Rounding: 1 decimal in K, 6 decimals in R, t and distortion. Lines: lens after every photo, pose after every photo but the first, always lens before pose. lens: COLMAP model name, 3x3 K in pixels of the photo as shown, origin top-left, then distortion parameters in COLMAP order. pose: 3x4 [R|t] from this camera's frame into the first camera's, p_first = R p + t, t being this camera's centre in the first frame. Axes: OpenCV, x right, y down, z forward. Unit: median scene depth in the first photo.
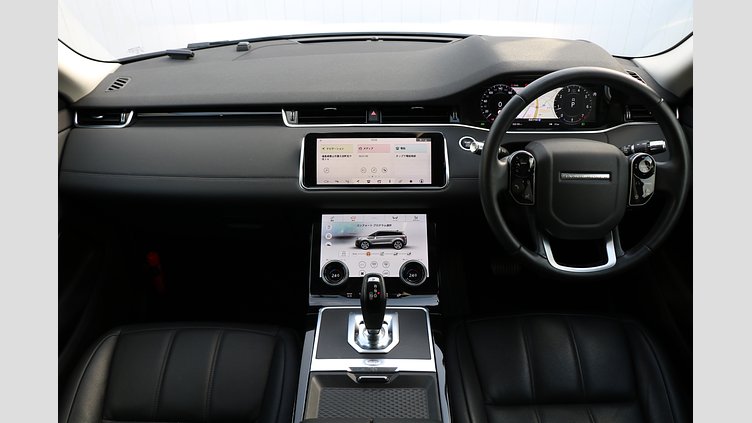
lens RADIAL K [[512.9, 0, 376.0], [0, 512.9, 211.5], [0, 0, 1]] dist [-0.178500, 0.110210]
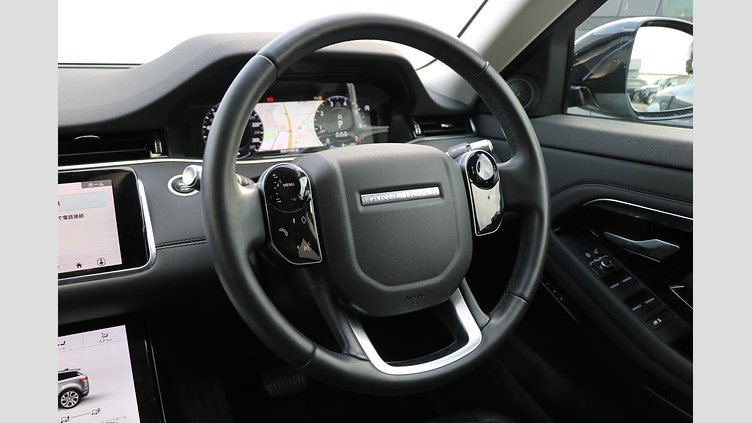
lens RADIAL K [[512.9, 0, 376.0], [0, 512.9, 211.5], [0, 0, 1]] dist [-0.178500, 0.110210]
pose [[0.875899, -0.112601, 0.469172, 0.105362], [0.208162, 0.965425, -0.156917, 0.025947], [-0.435281, 0.235107, 0.869054, 0.440277]]
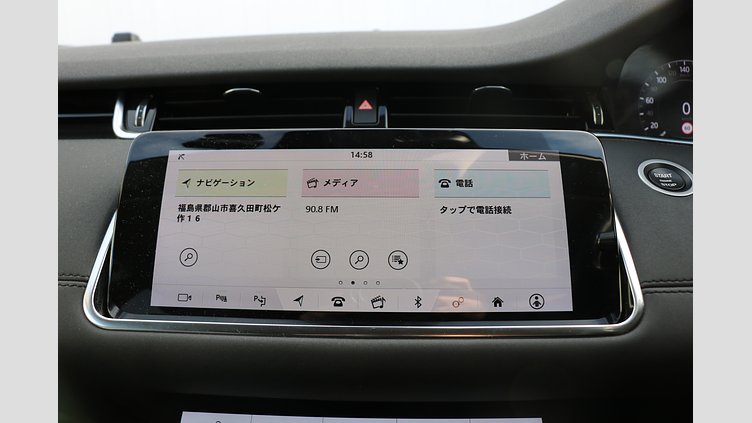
lens RADIAL K [[512.9, 0, 376.0], [0, 512.9, 211.5], [0, 0, 1]] dist [-0.178500, 0.110210]
pose [[0.999786, 0.009169, -0.018543, 0.009642], [-0.013656, 0.965865, -0.258687, -0.035365], [0.015538, 0.258885, 0.965783, 0.728693]]
